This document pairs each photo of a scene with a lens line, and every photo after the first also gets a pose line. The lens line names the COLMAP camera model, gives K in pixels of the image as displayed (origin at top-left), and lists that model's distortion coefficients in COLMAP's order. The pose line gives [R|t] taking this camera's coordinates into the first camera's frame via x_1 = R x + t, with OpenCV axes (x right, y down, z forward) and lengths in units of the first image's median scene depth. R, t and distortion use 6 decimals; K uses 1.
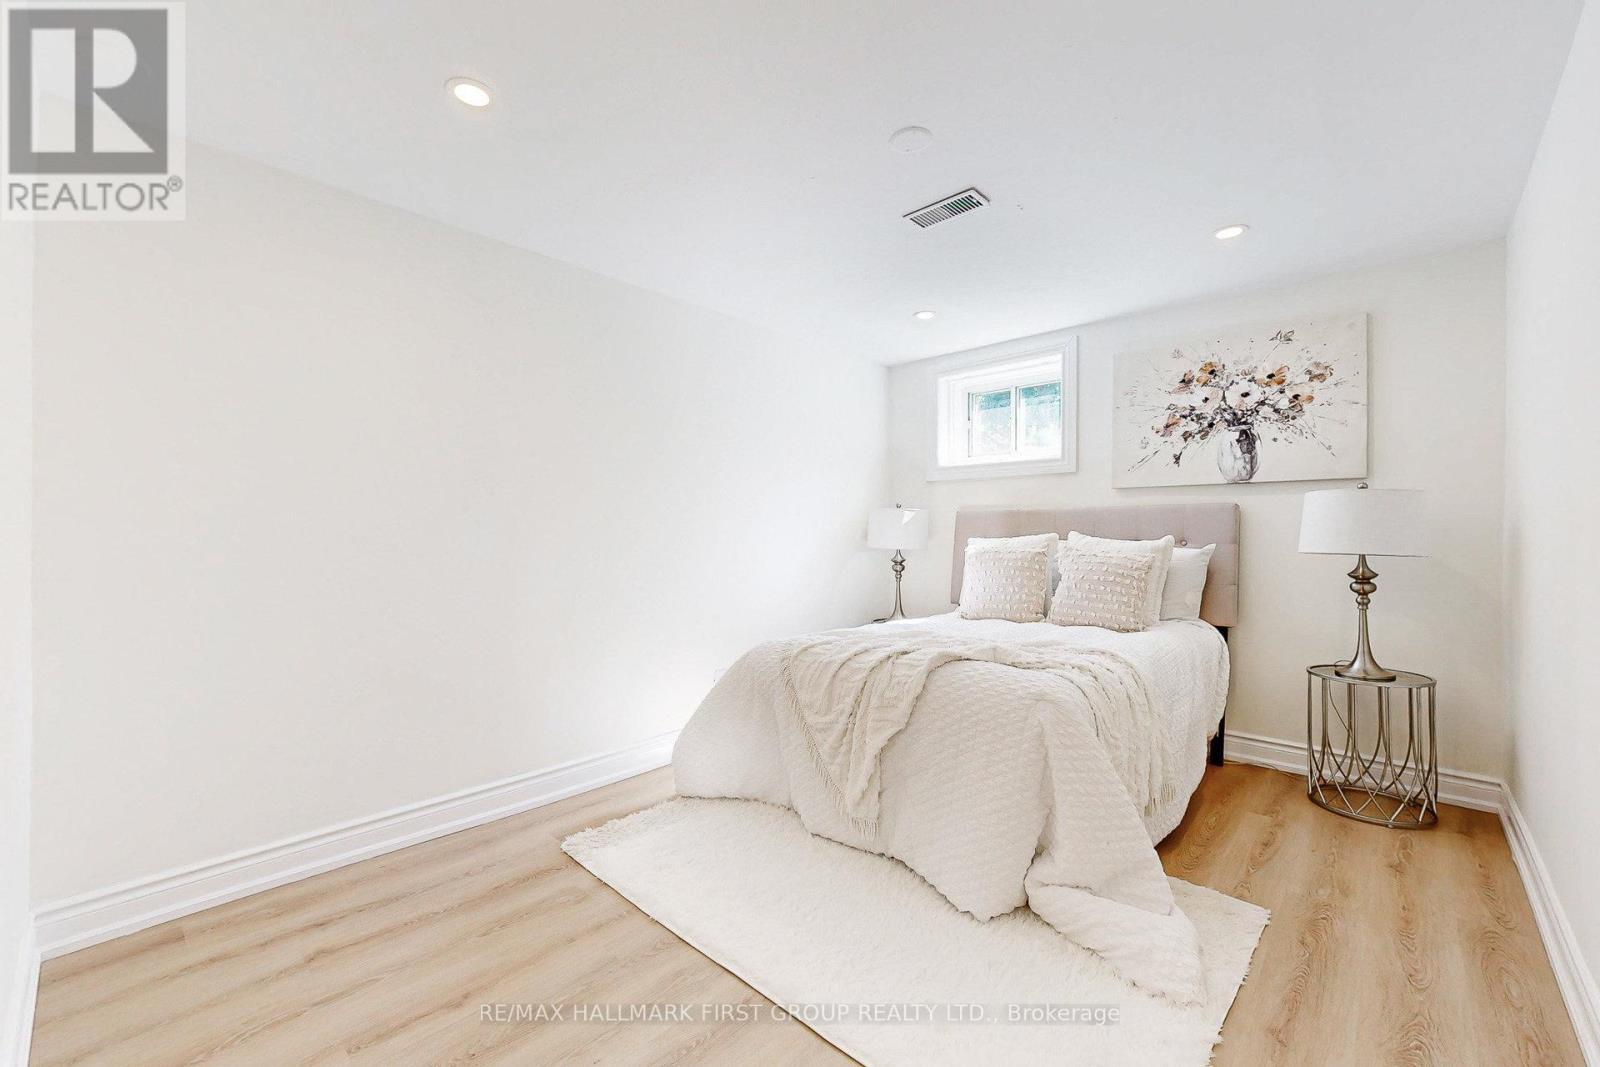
lens RADIAL K [[649.0, 0, 795.5], [0, 649.0, 544.0], [0, 0, 1]] dist [0.001876, -0.000139]
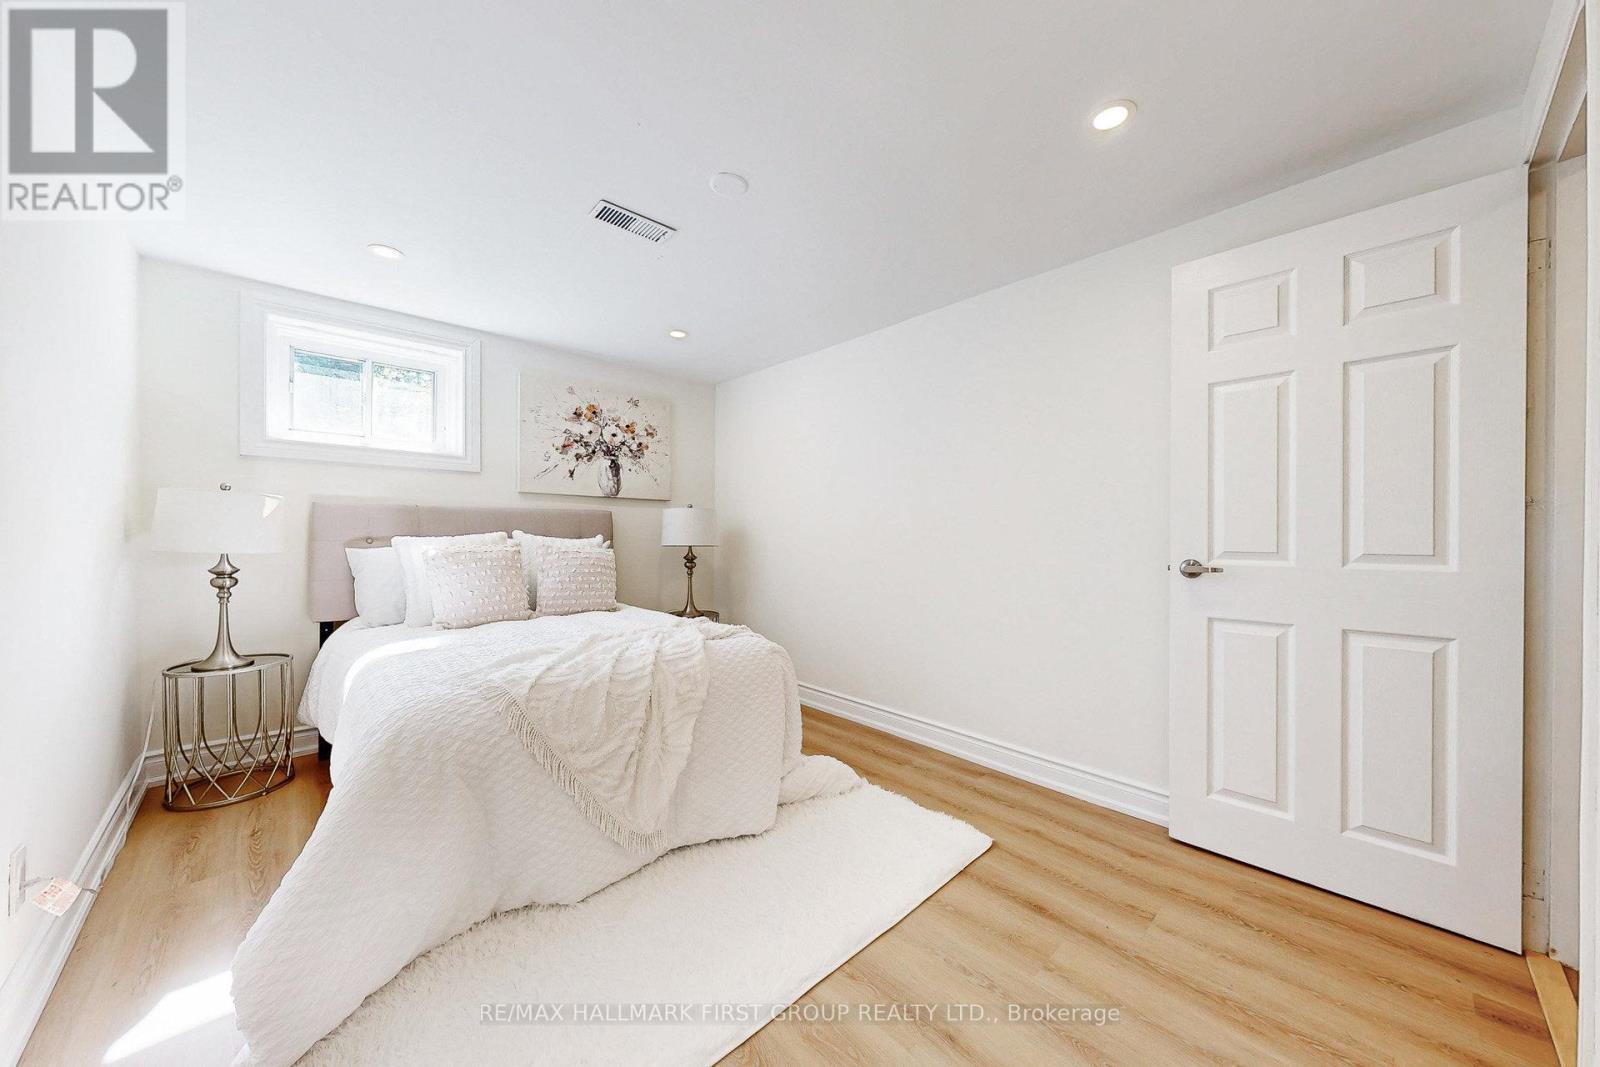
lens RADIAL K [[561.0, 0, 805.3], [0, 561.0, 536.1], [0, 0, 1]] dist [-0.000270, 0.000028]
pose [[0.052274, -0.000390, 0.998633, -0.499454], [0.010310, 0.999947, -0.000150, -0.005304], [-0.998580, 0.010304, 0.052275, 0.515545]]
